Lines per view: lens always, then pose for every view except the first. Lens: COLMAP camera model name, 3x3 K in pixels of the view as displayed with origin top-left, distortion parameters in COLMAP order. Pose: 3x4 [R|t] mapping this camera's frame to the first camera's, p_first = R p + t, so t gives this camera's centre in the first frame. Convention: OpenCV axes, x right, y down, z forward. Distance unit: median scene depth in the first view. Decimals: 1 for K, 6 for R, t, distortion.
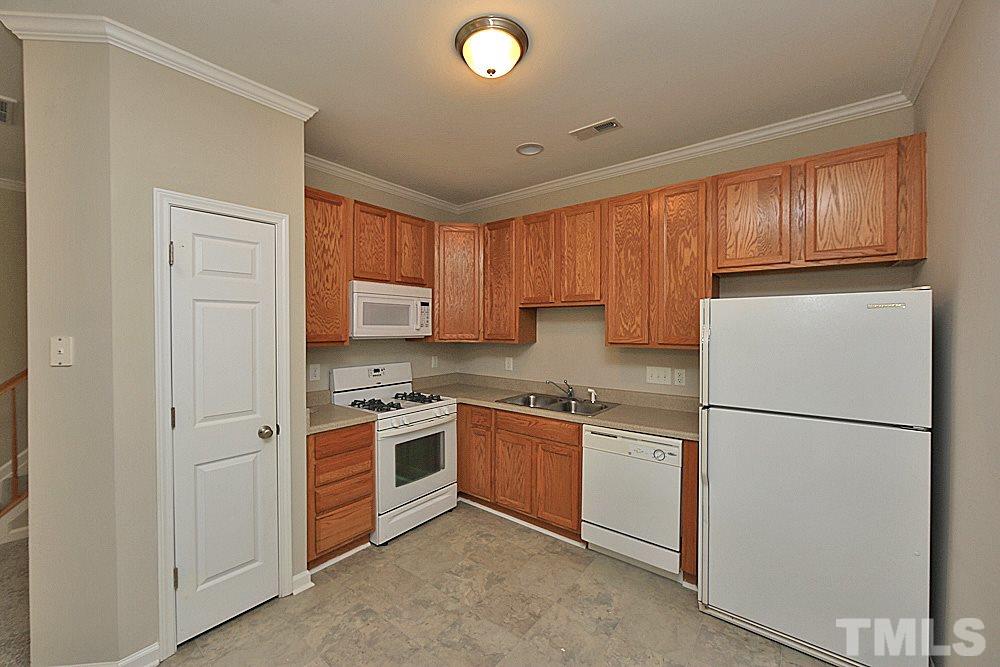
lens RADIAL K [[390.1, 0, 494.4], [0, 390.1, 333.9], [0, 0, 1]] dist [-0.000877, -0.000023]
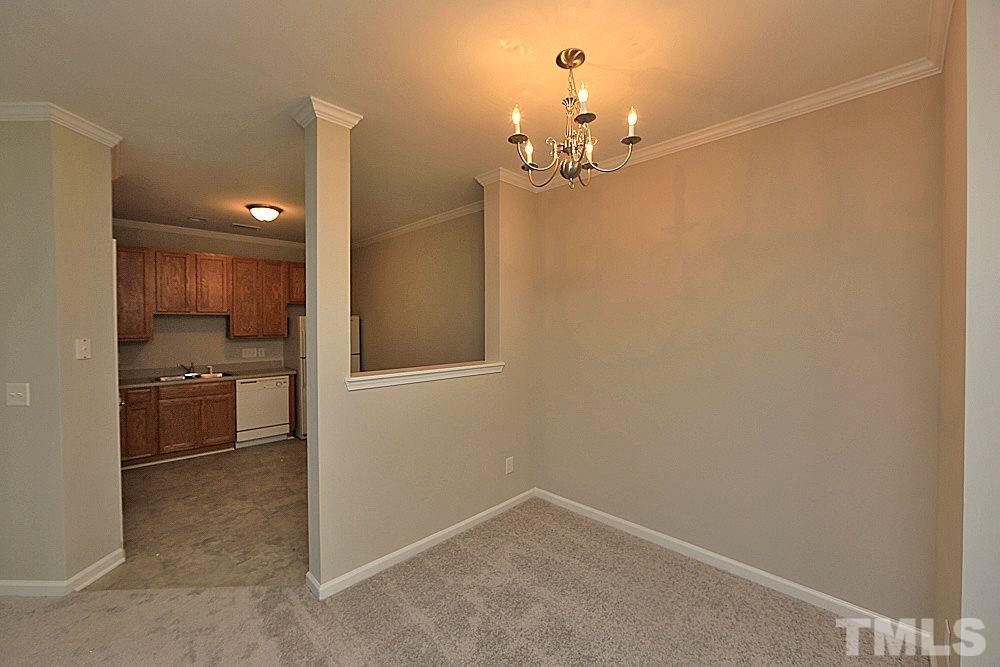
lens RADIAL K [[390.1, 0, 495.5], [0, 390.1, 328.3], [0, 0, 1]] dist [-0.000877, -0.000023]
pose [[0.117273, -0.025142, 0.992781, -1.563451], [0.015080, 0.999609, 0.023533, -0.043964], [-0.992985, 0.012212, 0.117606, -0.478451]]
